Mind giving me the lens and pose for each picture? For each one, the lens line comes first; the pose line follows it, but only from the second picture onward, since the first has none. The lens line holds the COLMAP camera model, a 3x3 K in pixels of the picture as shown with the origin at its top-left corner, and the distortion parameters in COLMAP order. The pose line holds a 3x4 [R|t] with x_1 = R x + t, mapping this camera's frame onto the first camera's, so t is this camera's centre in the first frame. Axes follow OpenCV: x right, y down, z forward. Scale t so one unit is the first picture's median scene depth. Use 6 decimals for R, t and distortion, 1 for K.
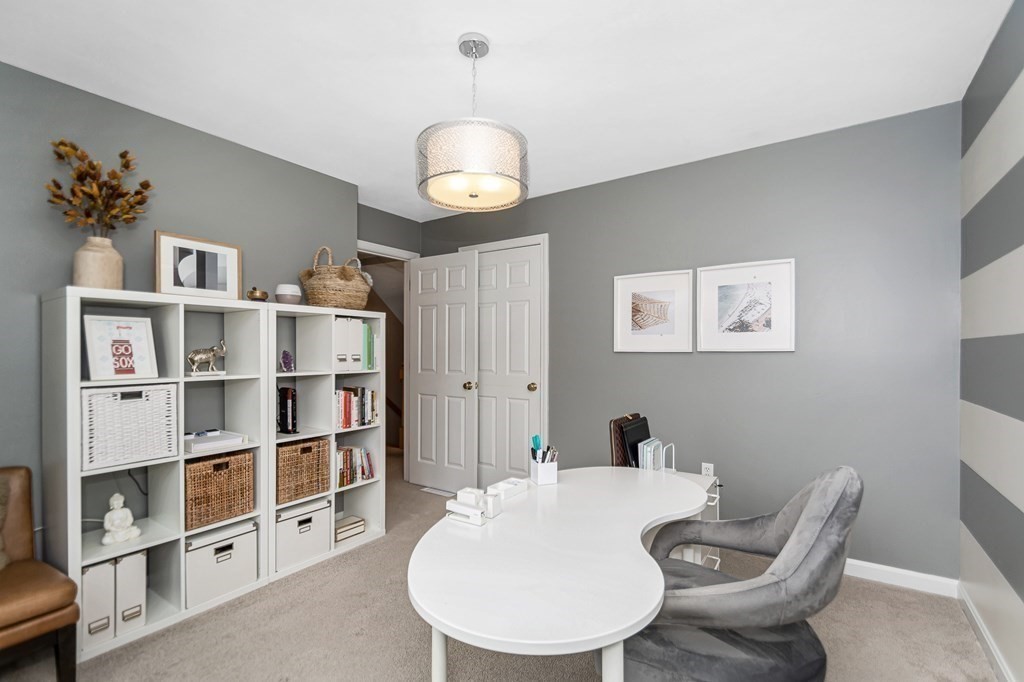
lens RADIAL K [[461.8, 0, 509.4], [0, 461.8, 353.2], [0, 0, 1]] dist [0.001233, 0.000101]
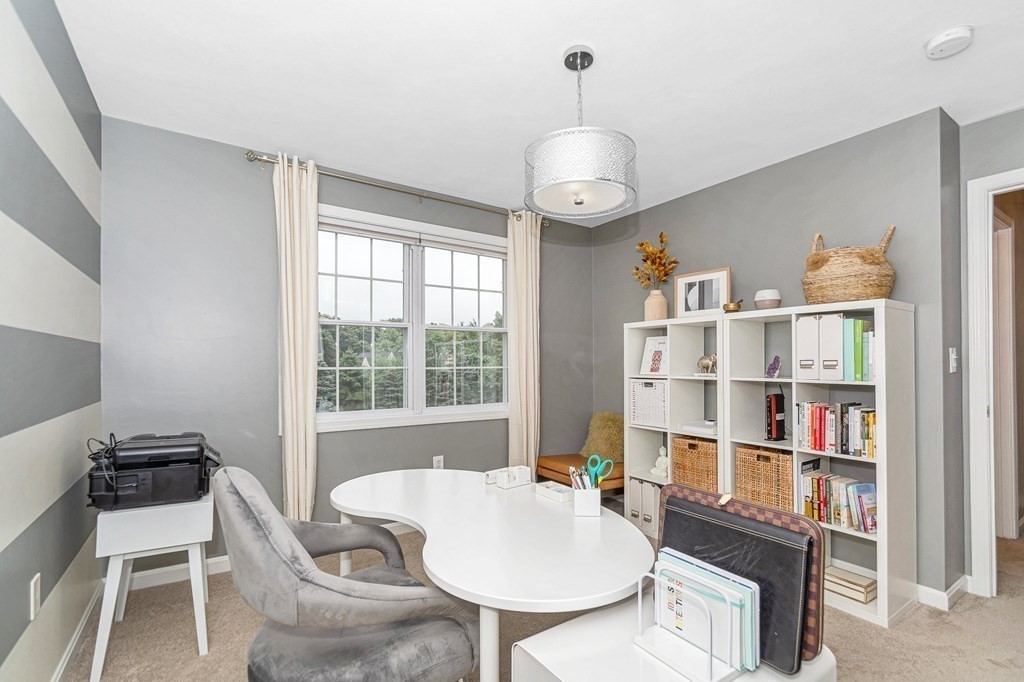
lens RADIAL K [[479.1, 0, 532.5], [0, 479.1, 364.3], [0, 0, 1]] dist [0.004183, -0.000443]
pose [[-0.359458, 0.002876, -0.933157, 0.745449], [-0.004041, 0.999981, 0.004639, 0.010410], [0.933152, 0.005438, -0.359440, 1.005140]]
